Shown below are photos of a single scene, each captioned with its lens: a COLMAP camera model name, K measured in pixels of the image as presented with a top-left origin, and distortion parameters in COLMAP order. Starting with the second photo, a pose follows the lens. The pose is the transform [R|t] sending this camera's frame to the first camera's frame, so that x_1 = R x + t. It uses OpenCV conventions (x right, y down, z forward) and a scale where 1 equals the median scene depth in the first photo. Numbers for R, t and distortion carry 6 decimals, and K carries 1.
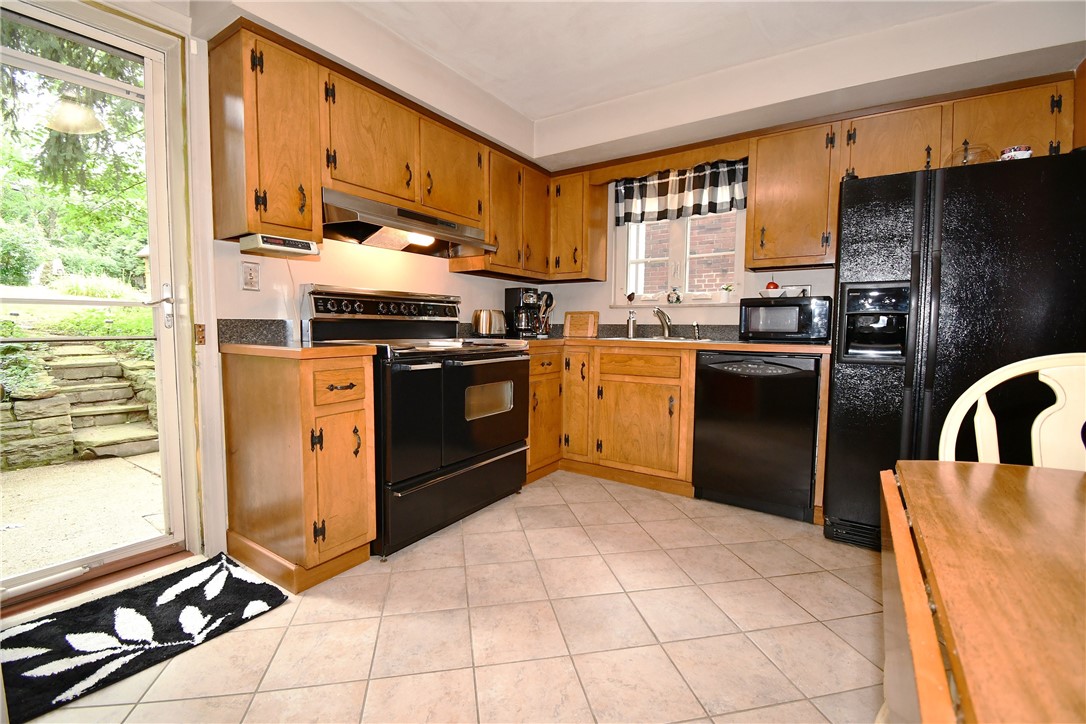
lens RADIAL K [[477.2, 0, 539.6], [0, 477.2, 362.3], [0, 0, 1]] dist [-0.014681, -0.006409]
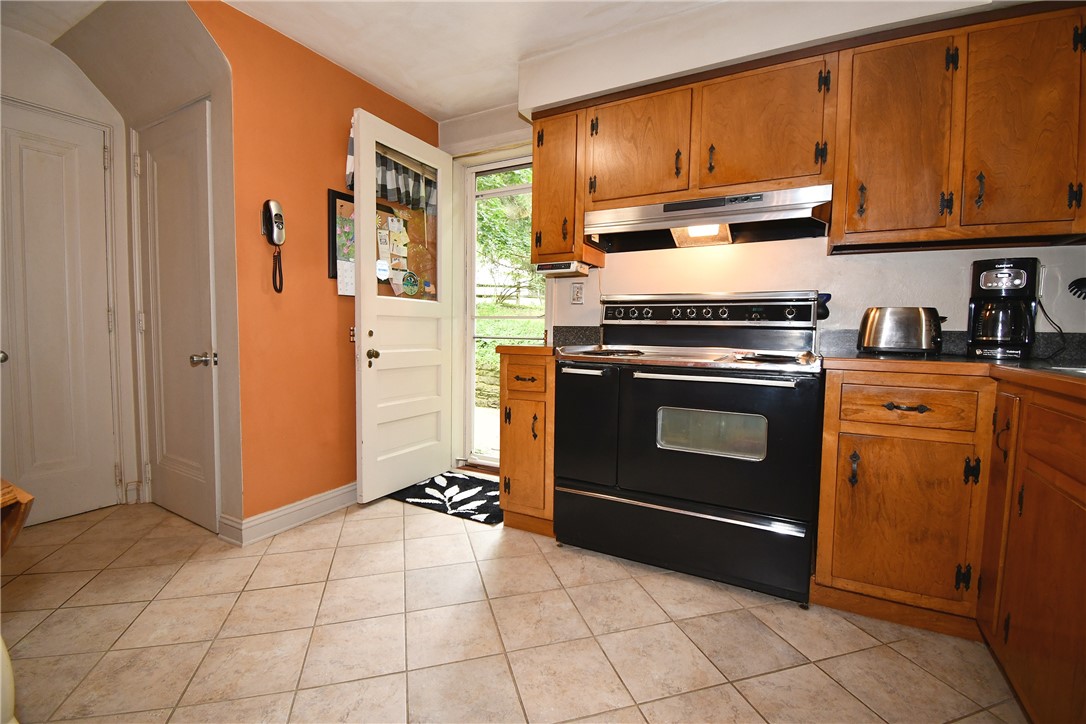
lens RADIAL K [[477.2, 0, 542.8], [0, 477.2, 363.2], [0, 0, 1]] dist [-0.014681, -0.006409]
pose [[0.072199, 0.060492, -0.995554, 0.546896], [-0.089069, 0.994562, 0.053972, -0.040103], [0.993405, 0.084777, 0.077194, 0.631722]]
